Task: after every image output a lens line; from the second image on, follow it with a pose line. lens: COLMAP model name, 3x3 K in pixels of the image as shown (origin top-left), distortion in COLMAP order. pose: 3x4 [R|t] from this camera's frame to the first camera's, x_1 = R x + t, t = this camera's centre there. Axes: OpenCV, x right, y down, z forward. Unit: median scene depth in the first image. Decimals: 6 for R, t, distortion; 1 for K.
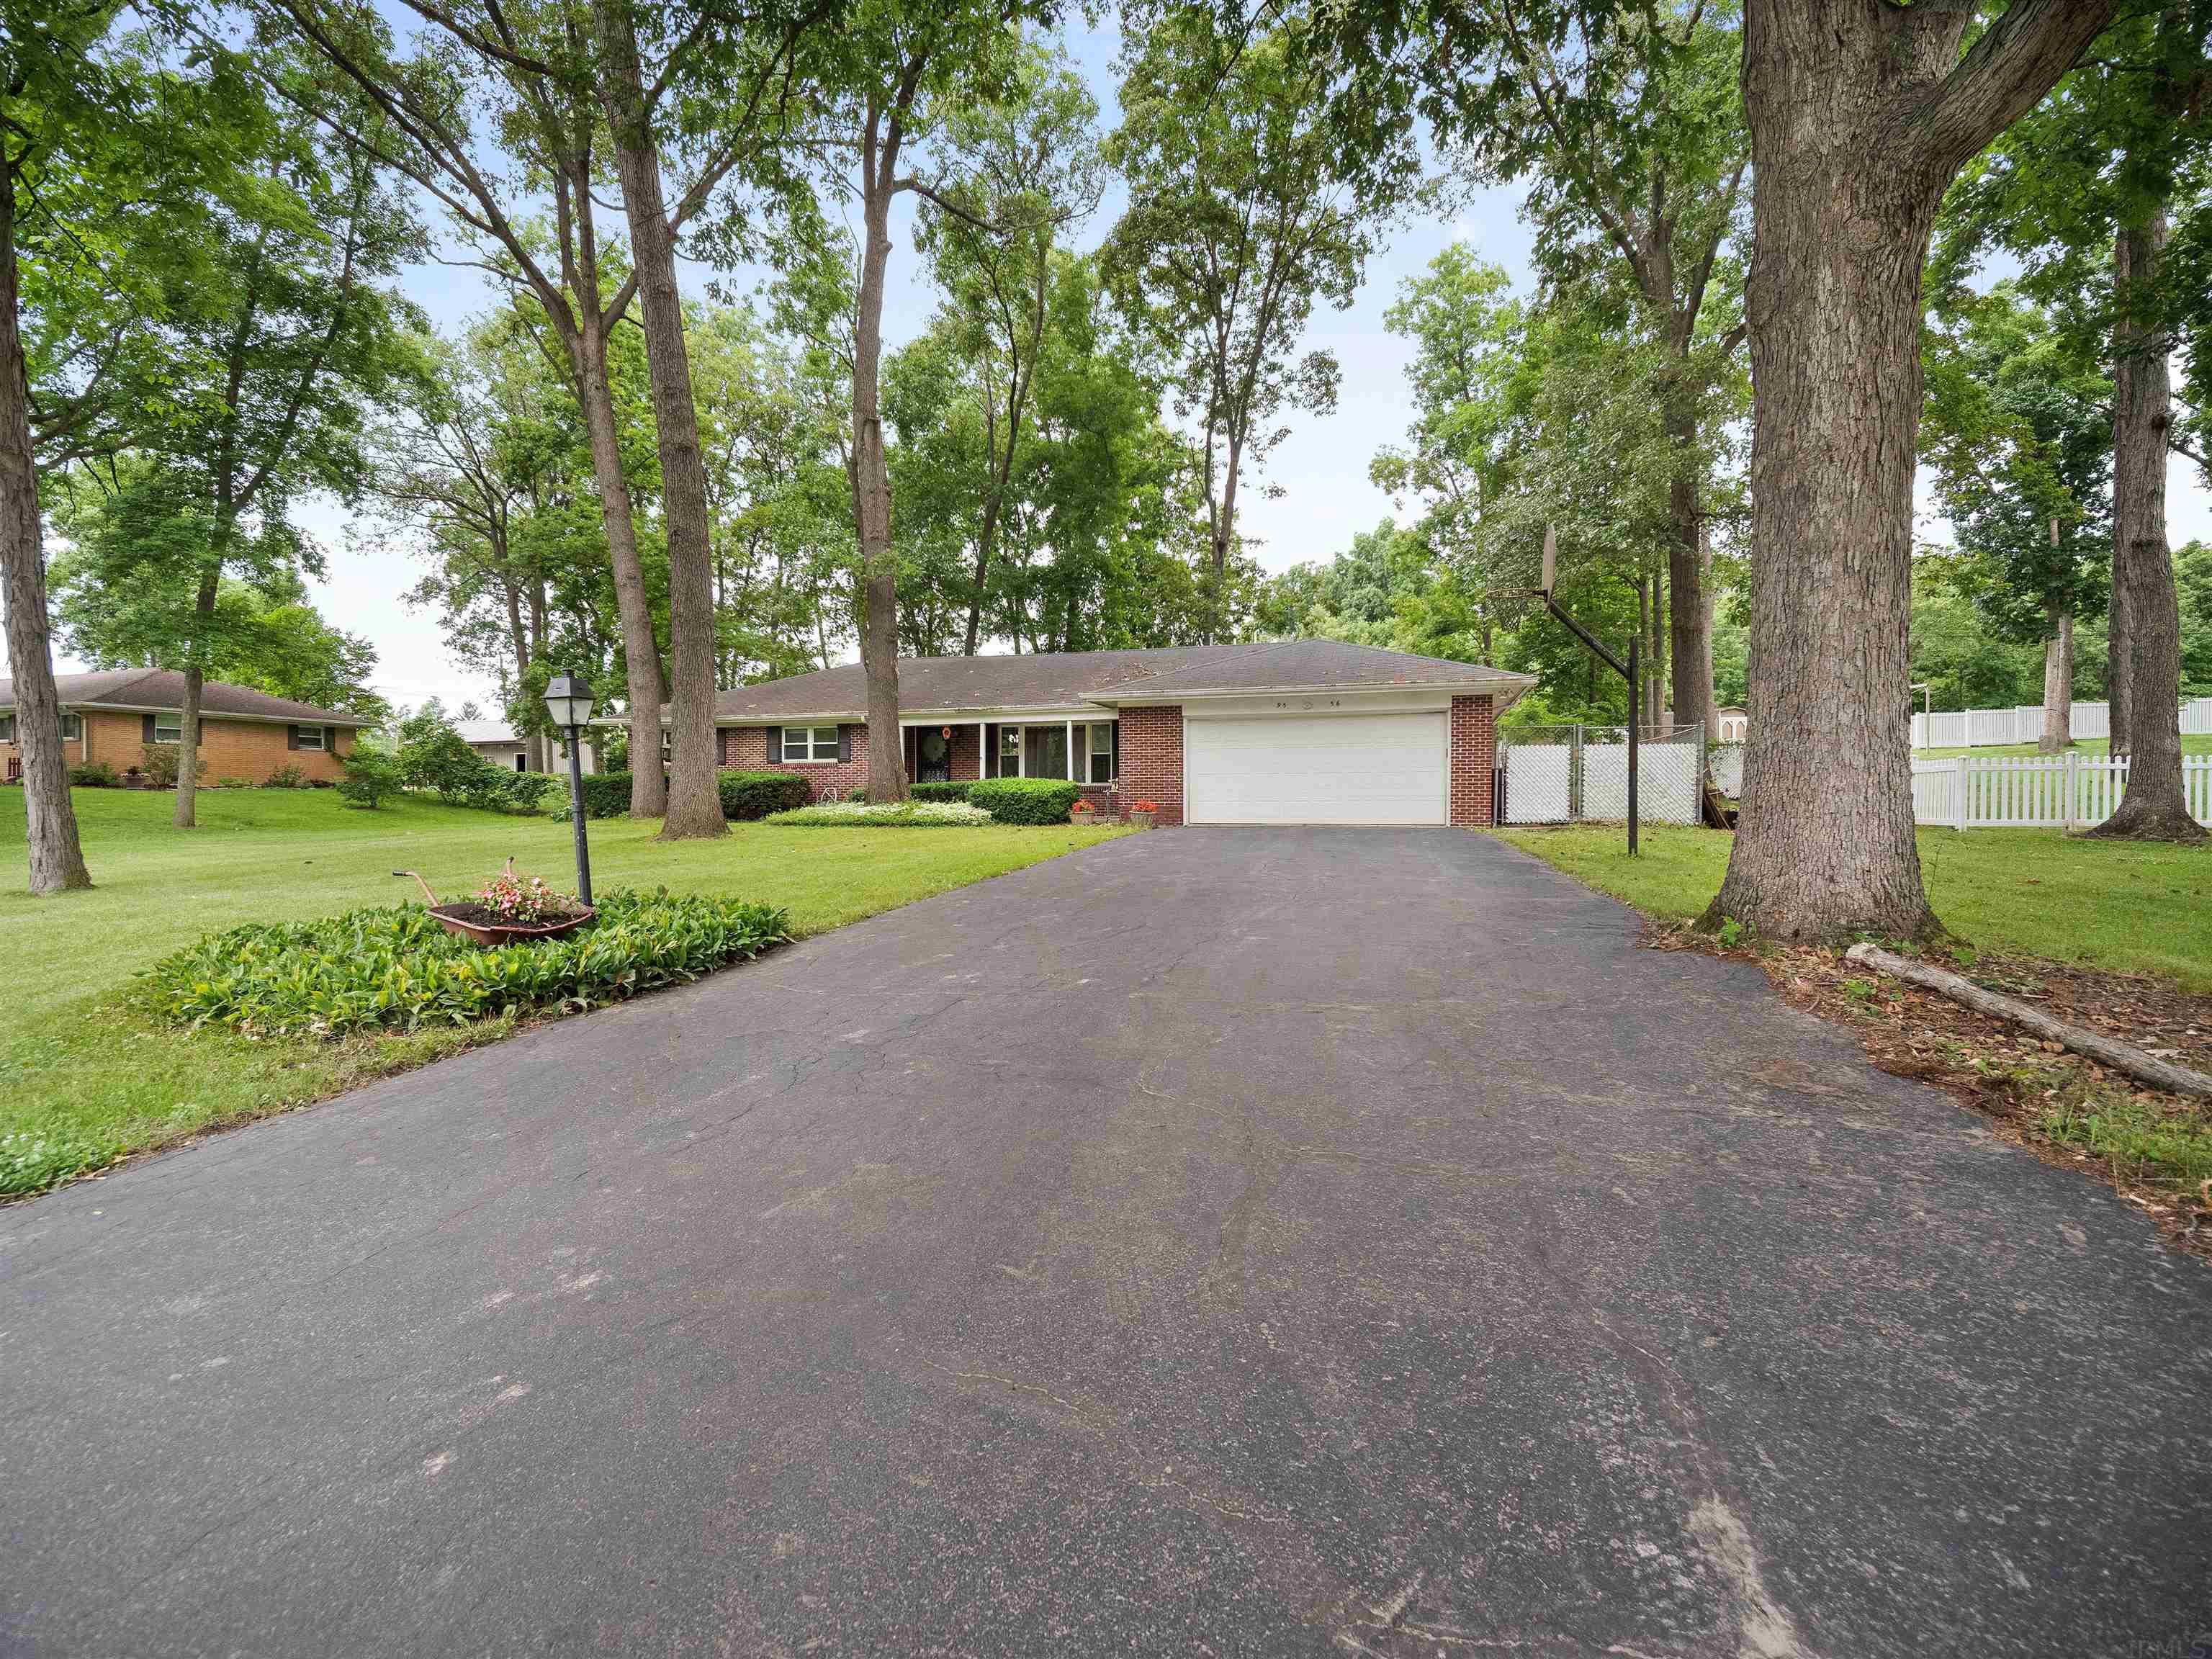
lens RADIAL K [[986.3, 0, 1098.9], [0, 986.3, 819.8], [0, 0, 1]] dist [-0.007494, -0.002847]
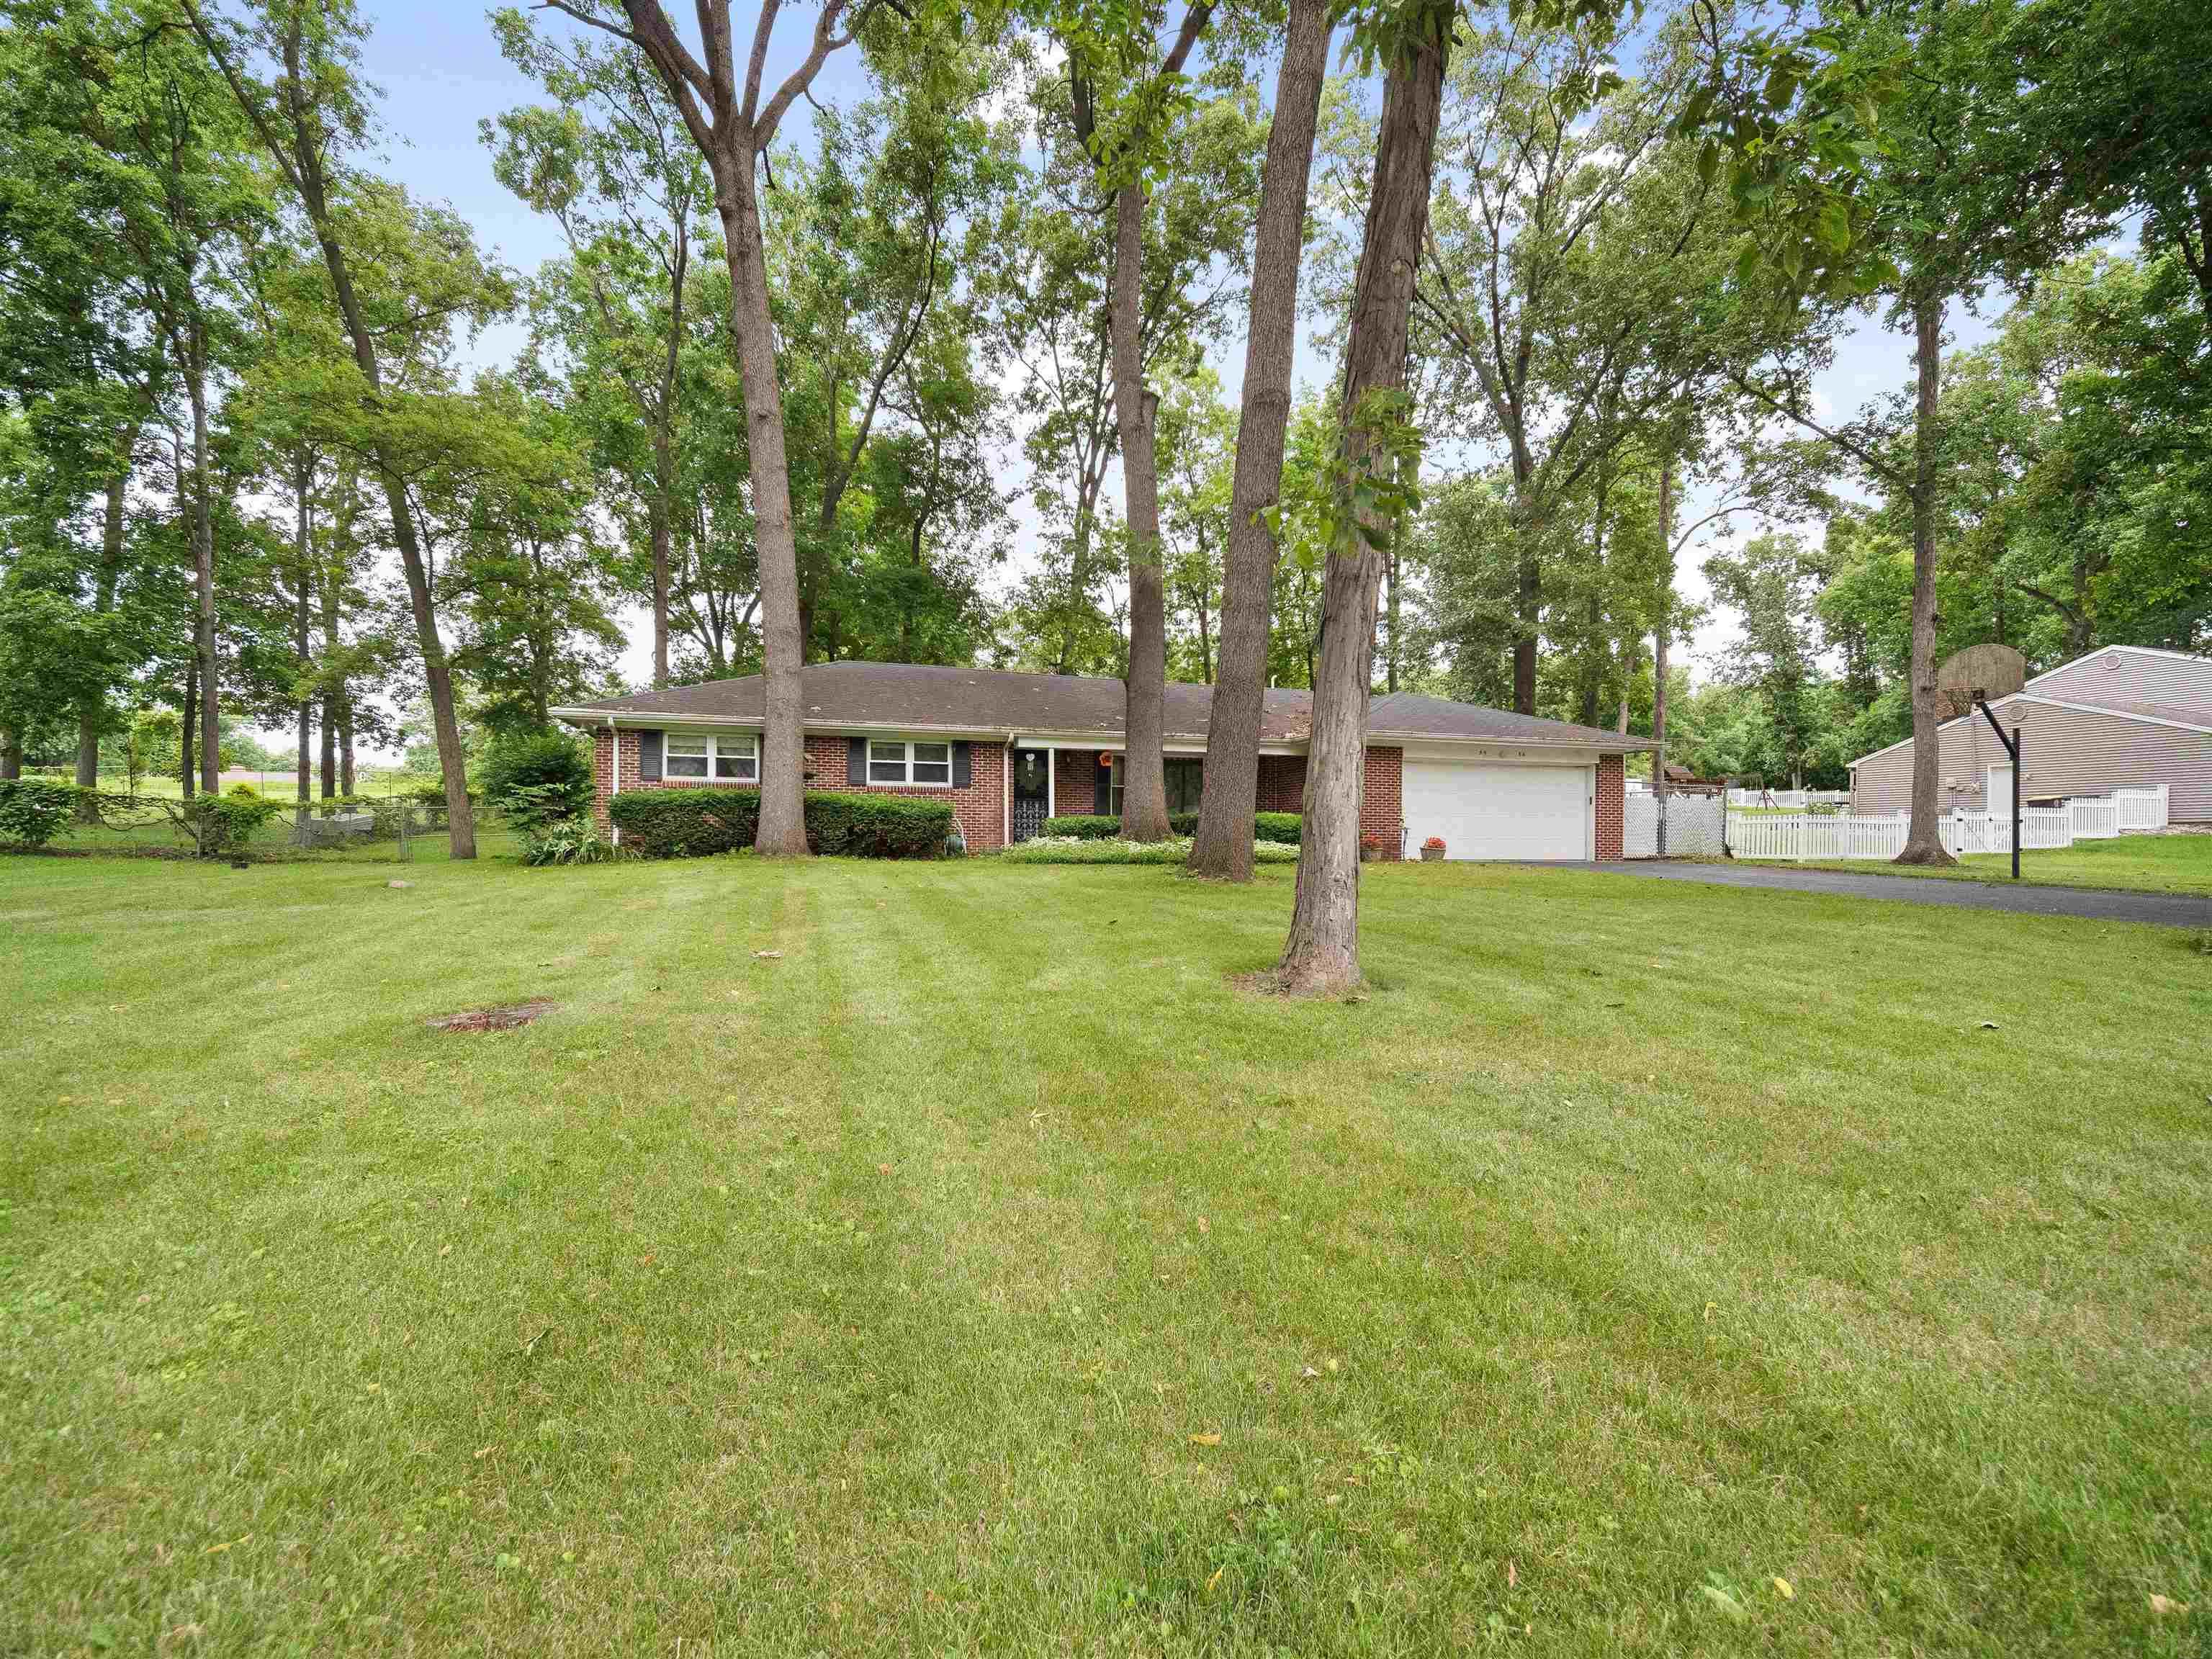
lens RADIAL K [[986.3, 0, 1096.9], [0, 986.3, 846.4], [0, 0, 1]] dist [-0.007494, -0.002847]
pose [[0.815390, 0.002419, 0.578908, -0.430917], [0.004050, 0.999943, -0.009883, -0.001059], [-0.578898, 0.010403, 0.815333, 0.186311]]
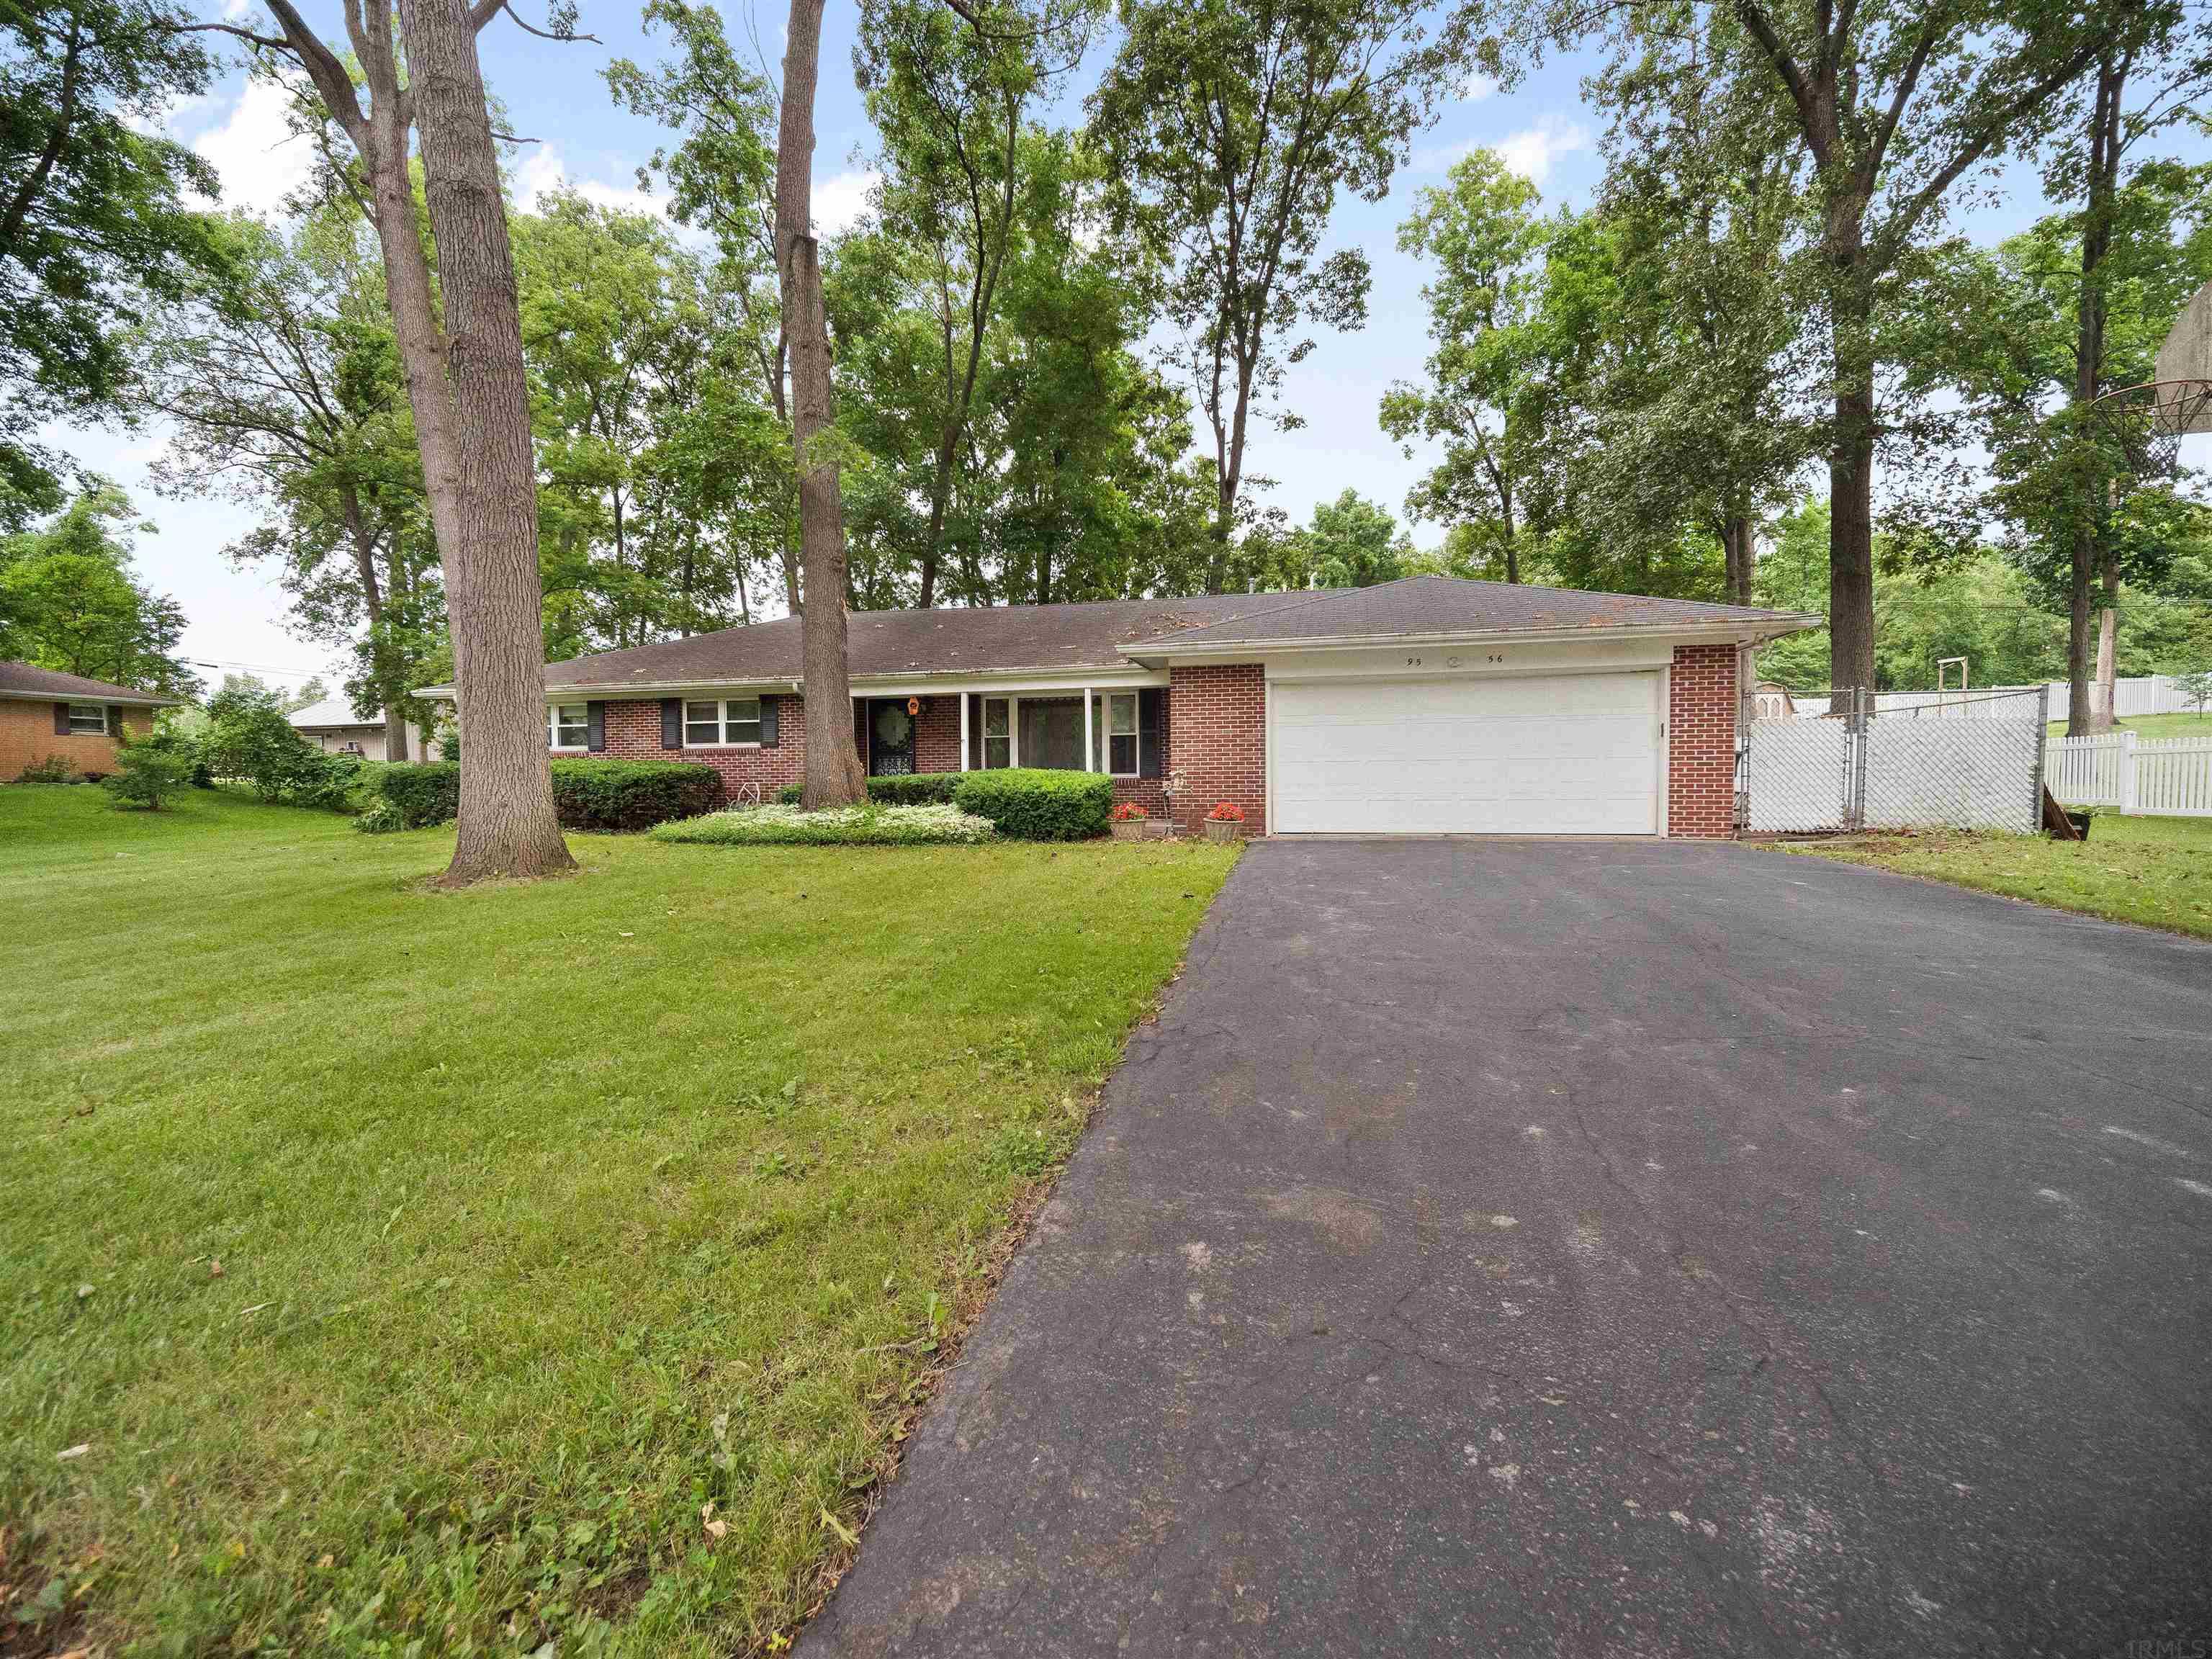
lens RADIAL K [[986.3, 0, 1101.1], [0, 986.3, 817.9], [0, 0, 1]] dist [-0.007494, -0.002847]
pose [[0.997711, -0.008983, 0.067020, -0.042745], [0.007985, 0.999853, 0.015147, -0.010352], [-0.067146, -0.014577, 0.997637, 0.173505]]
